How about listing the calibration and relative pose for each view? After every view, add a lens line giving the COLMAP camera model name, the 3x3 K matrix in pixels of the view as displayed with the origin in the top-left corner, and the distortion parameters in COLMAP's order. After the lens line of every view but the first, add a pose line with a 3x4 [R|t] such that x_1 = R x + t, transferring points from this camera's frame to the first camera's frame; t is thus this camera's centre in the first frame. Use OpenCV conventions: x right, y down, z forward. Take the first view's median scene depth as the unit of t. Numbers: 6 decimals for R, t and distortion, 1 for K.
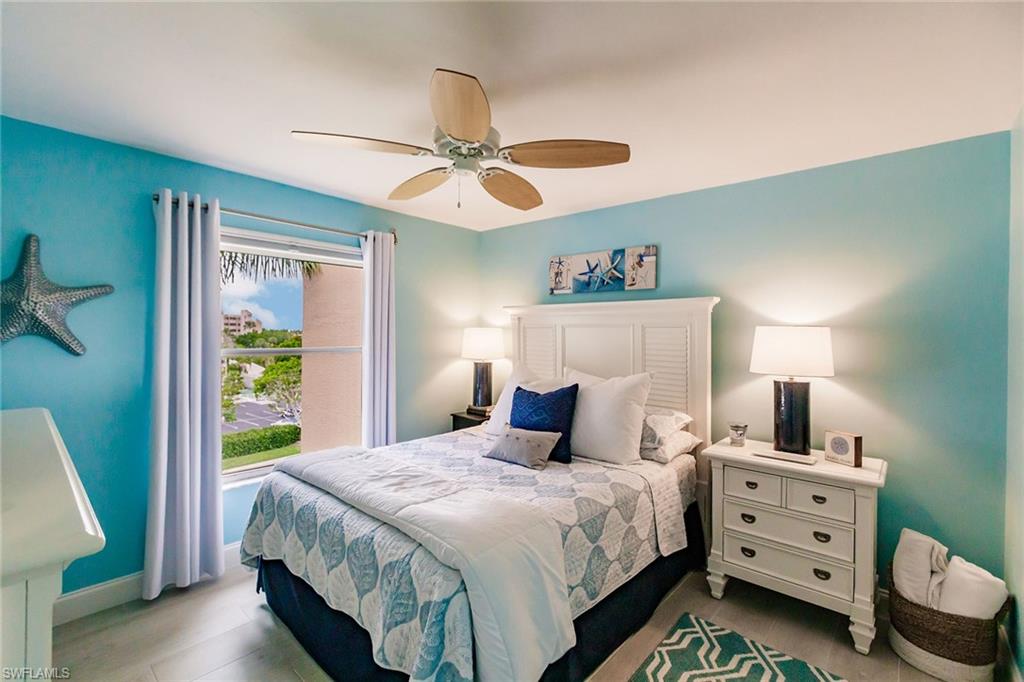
lens RADIAL K [[459.3, 0, 513.1], [0, 459.3, 336.3], [0, 0, 1]] dist [0.000293, -0.000304]
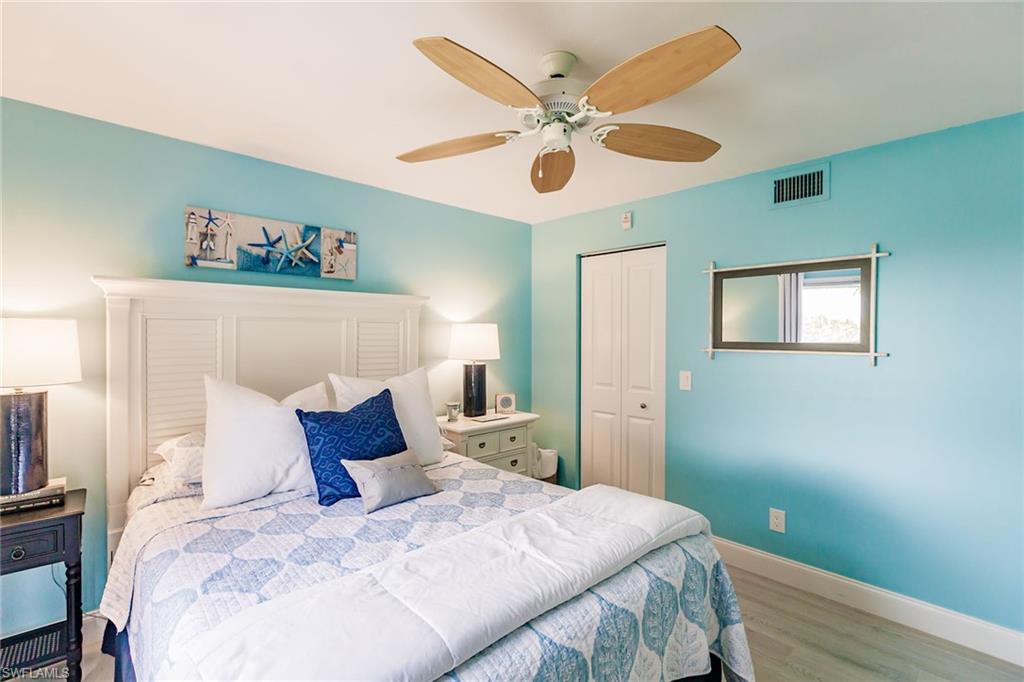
lens RADIAL K [[459.3, 0, 513.1], [0, 459.3, 336.3], [0, 0, 1]] dist [0.000293, -0.000304]
pose [[0.093091, -0.012885, 0.995574, -0.559950], [0.009470, 0.999882, 0.012055, 0.000306], [-0.995613, 0.008306, 0.093202, 0.579936]]
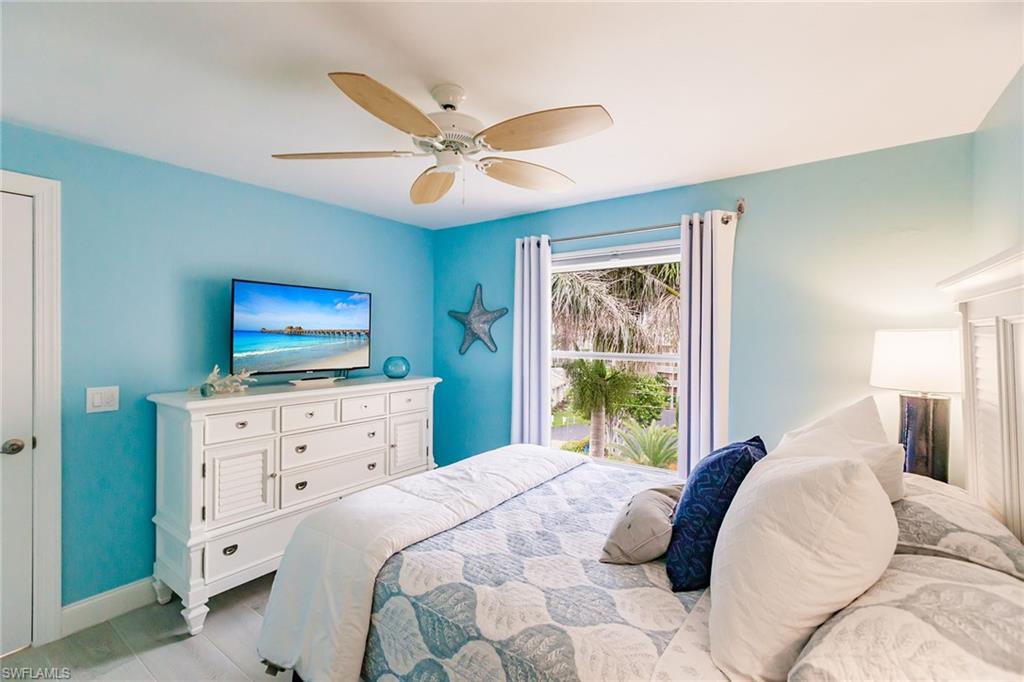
lens RADIAL K [[464.1, 0, 504.8], [0, 464.1, 336.4], [0, 0, 1]] dist [-0.001593, -0.000432]
pose [[0.086808, -0.005070, -0.996212, 0.490738], [-0.010834, 0.999923, -0.006033, -0.002539], [0.996166, 0.011317, 0.086746, 0.597476]]
